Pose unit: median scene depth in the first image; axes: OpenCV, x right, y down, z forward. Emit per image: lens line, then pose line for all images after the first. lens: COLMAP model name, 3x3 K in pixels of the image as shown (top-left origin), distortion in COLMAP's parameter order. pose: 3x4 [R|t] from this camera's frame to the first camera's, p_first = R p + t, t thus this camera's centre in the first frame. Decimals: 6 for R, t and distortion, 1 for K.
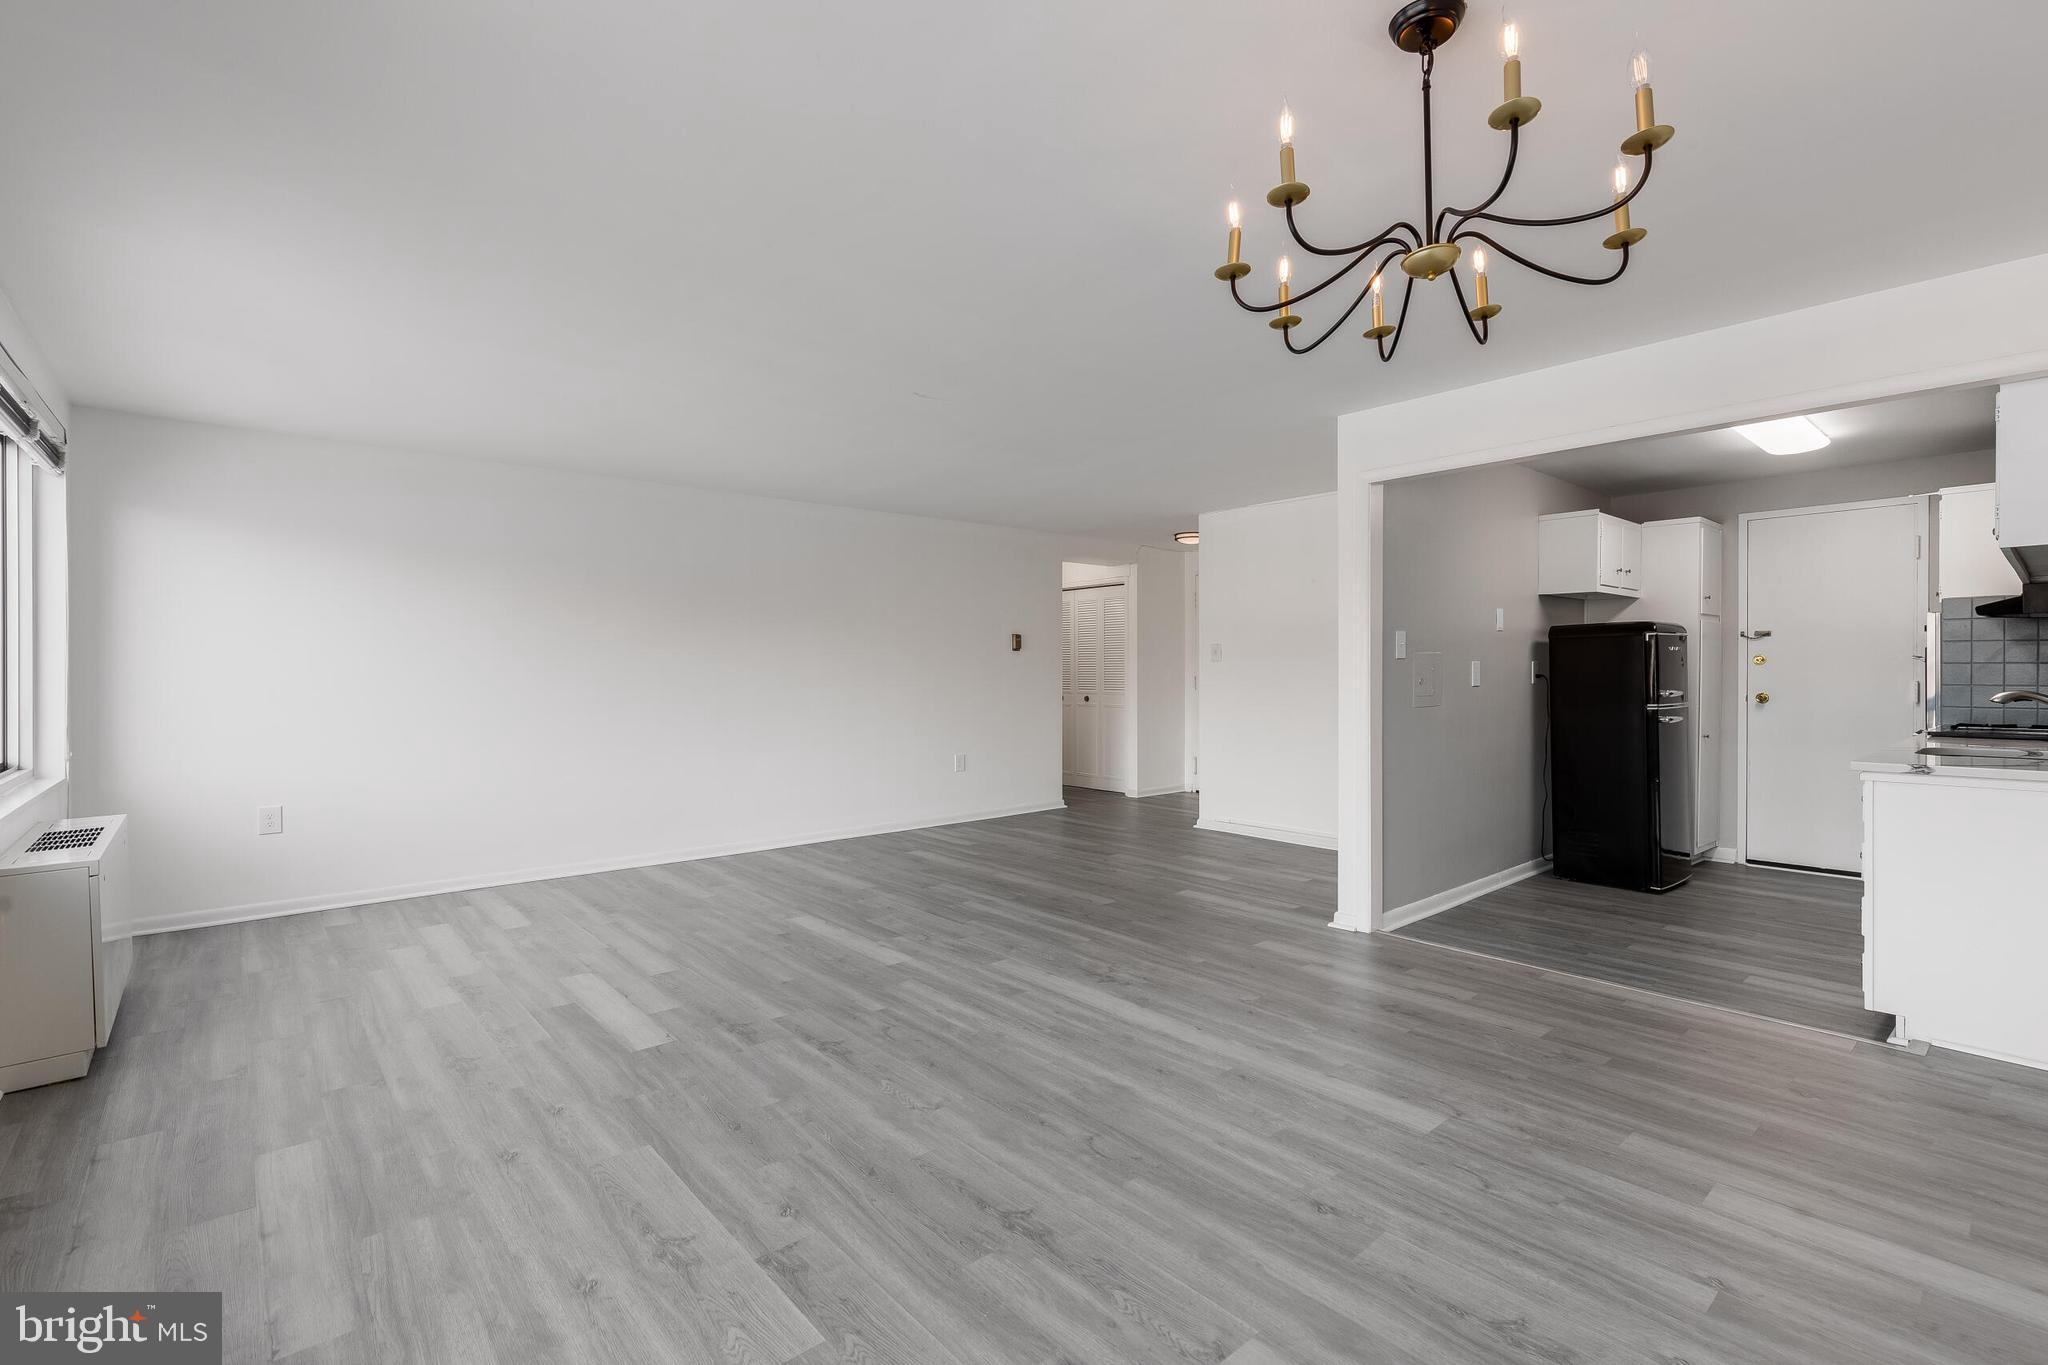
lens RADIAL K [[920.8, 0, 1015.9], [0, 920.8, 687.6], [0, 0, 1]] dist [0.005655, -0.001679]
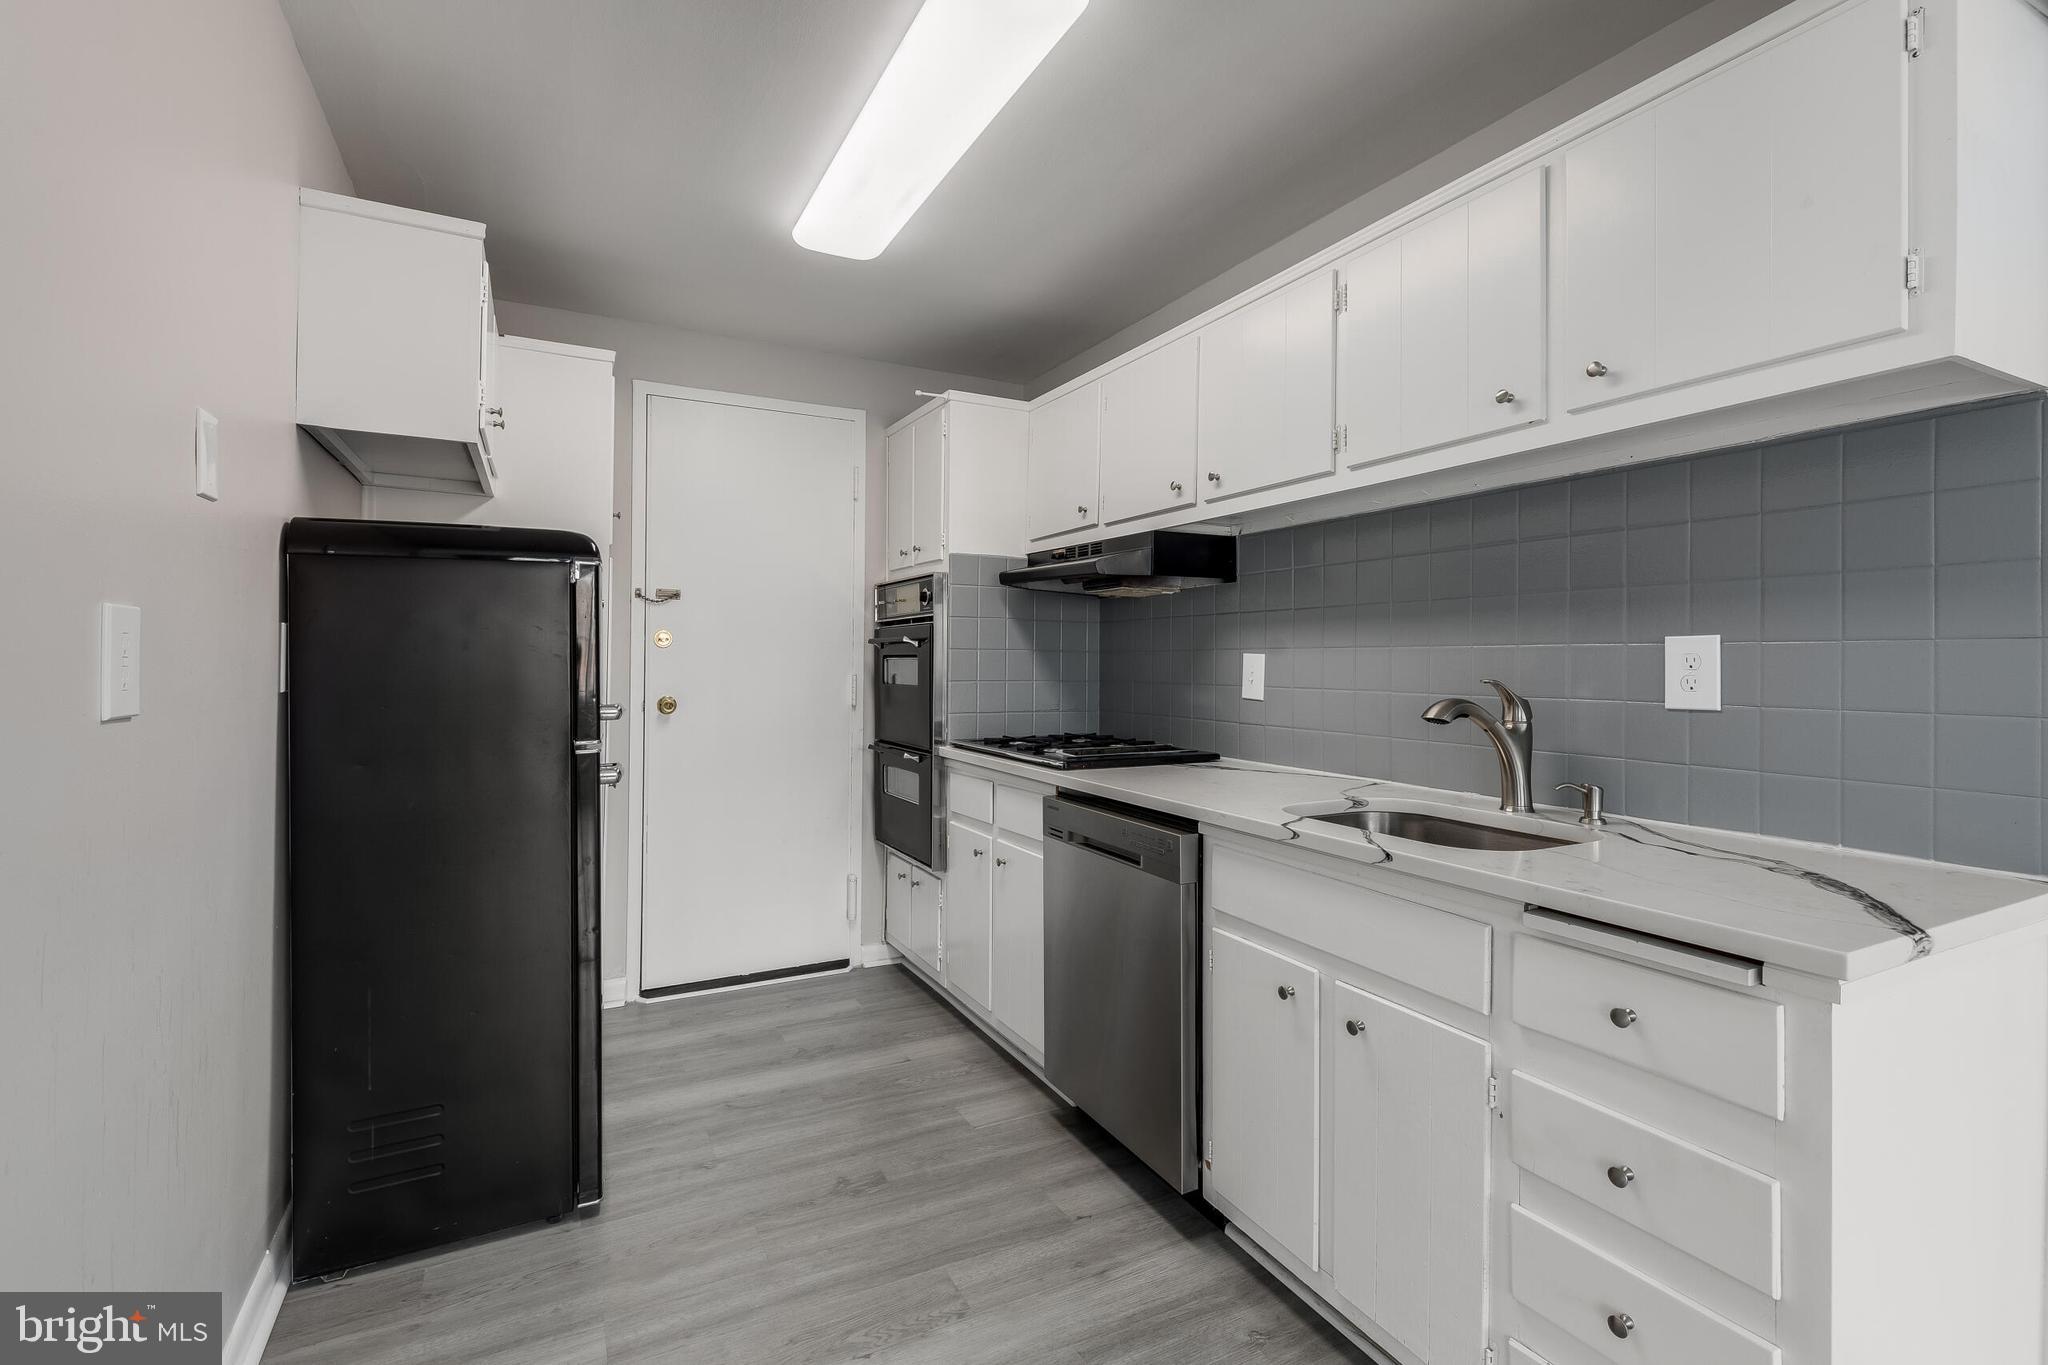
lens RADIAL K [[920.8, 0, 1031.3], [0, 920.8, 657.6], [0, 0, 1]] dist [0.005655, -0.001679]
pose [[0.219099, 0.009308, 0.975658, 0.508973], [0.007429, 0.999910, -0.011207, -0.018345], [-0.975674, 0.009704, 0.219010, 1.128140]]
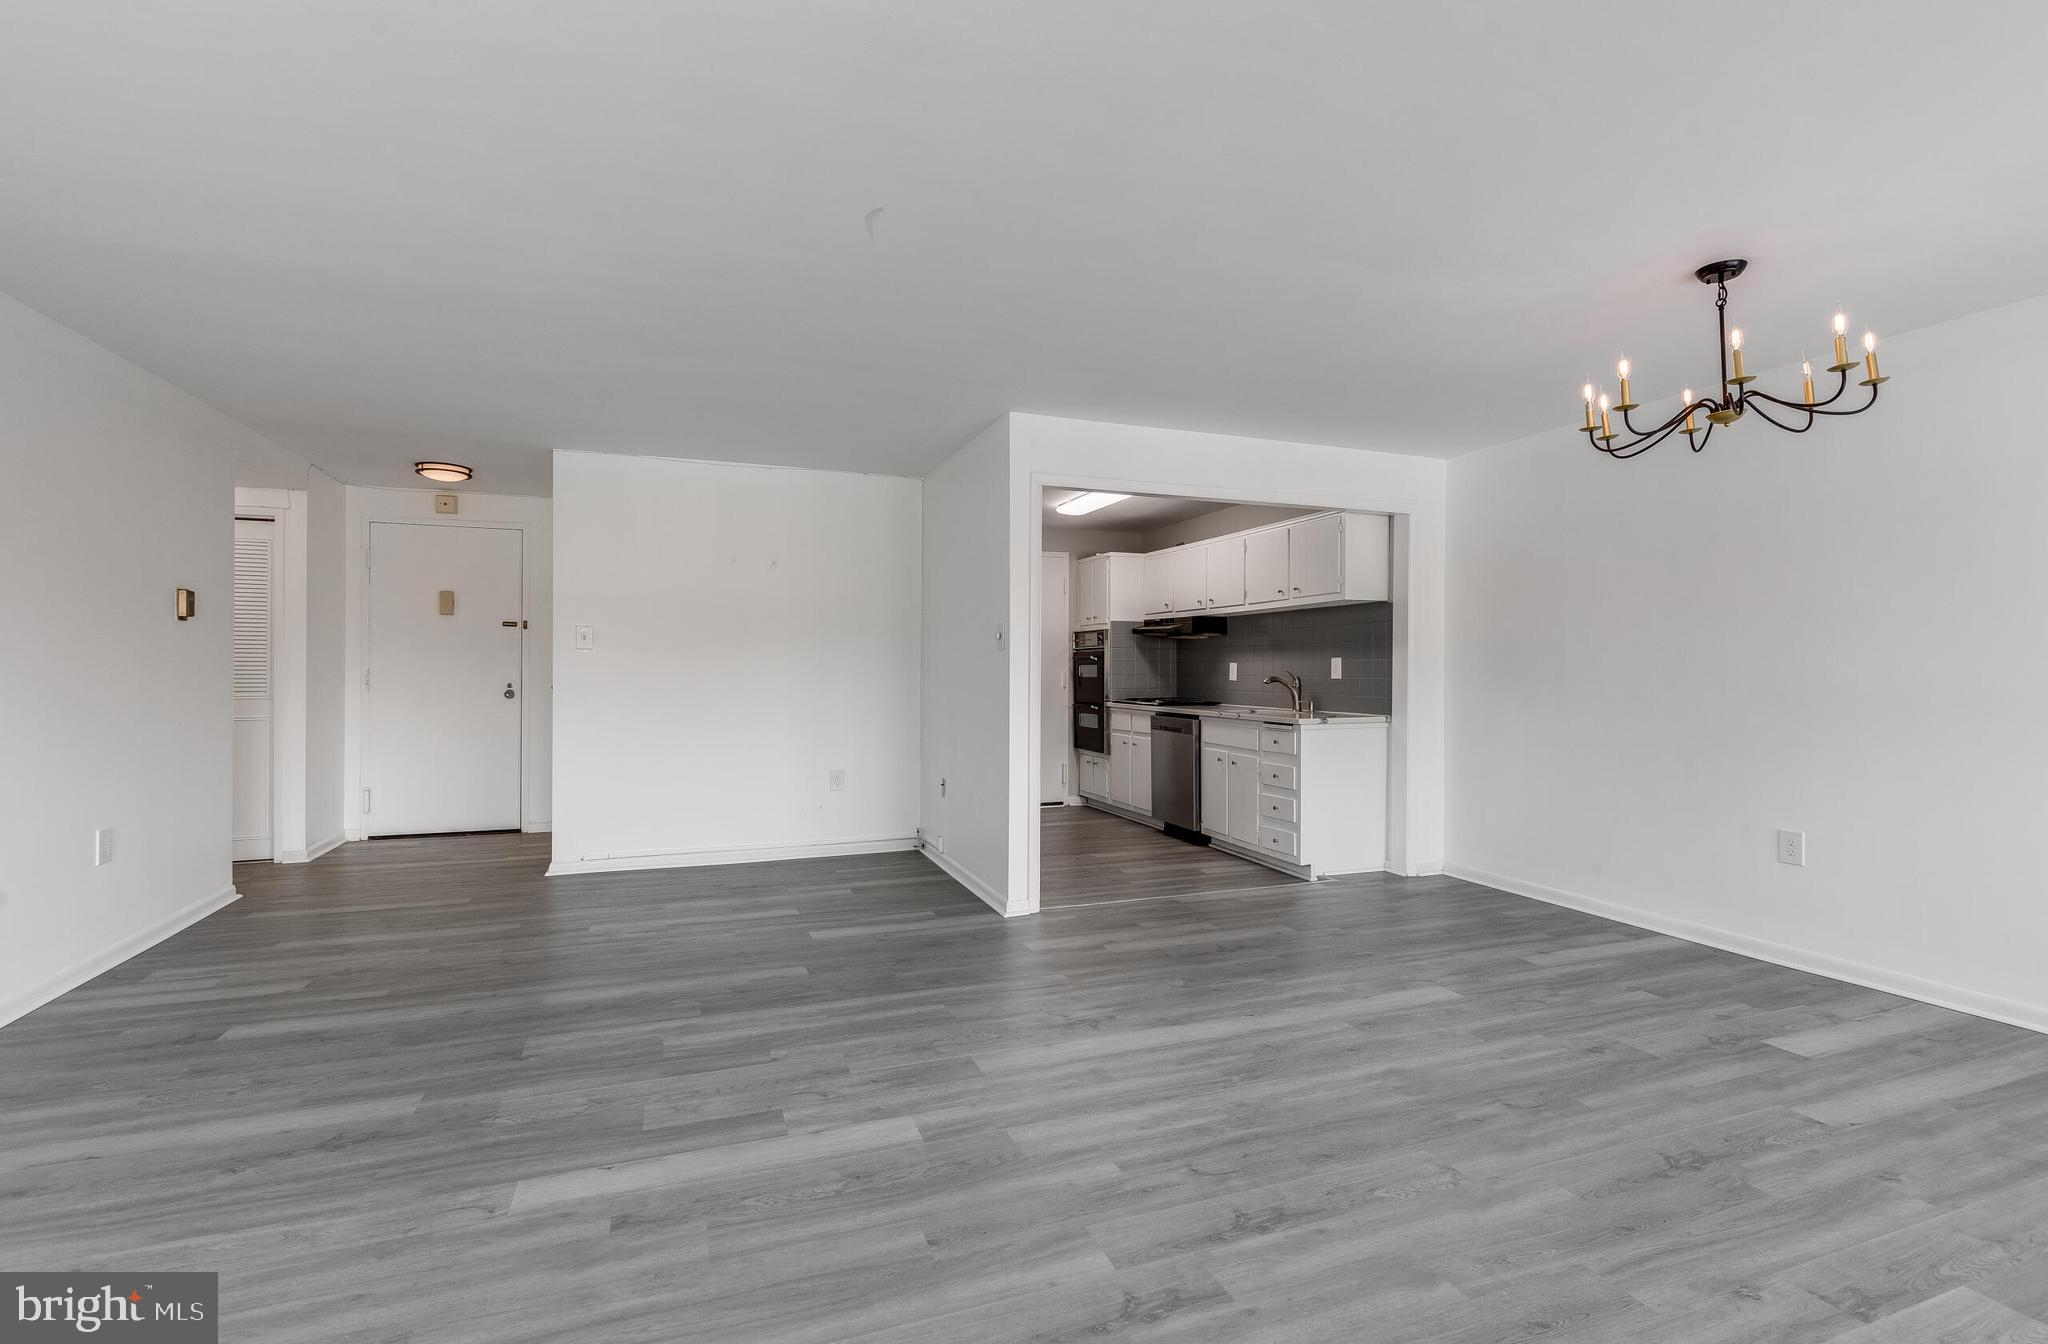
lens RADIAL K [[932.9, 0, 1025.9], [0, 932.9, 666.8], [0, 0, 1]] dist [0.000988, -0.000742]
pose [[0.337980, 0.005143, 0.941139, -0.812847], [0.011046, 0.999895, -0.009431, -0.005824], [-0.941088, 0.013584, 0.337888, 0.840475]]
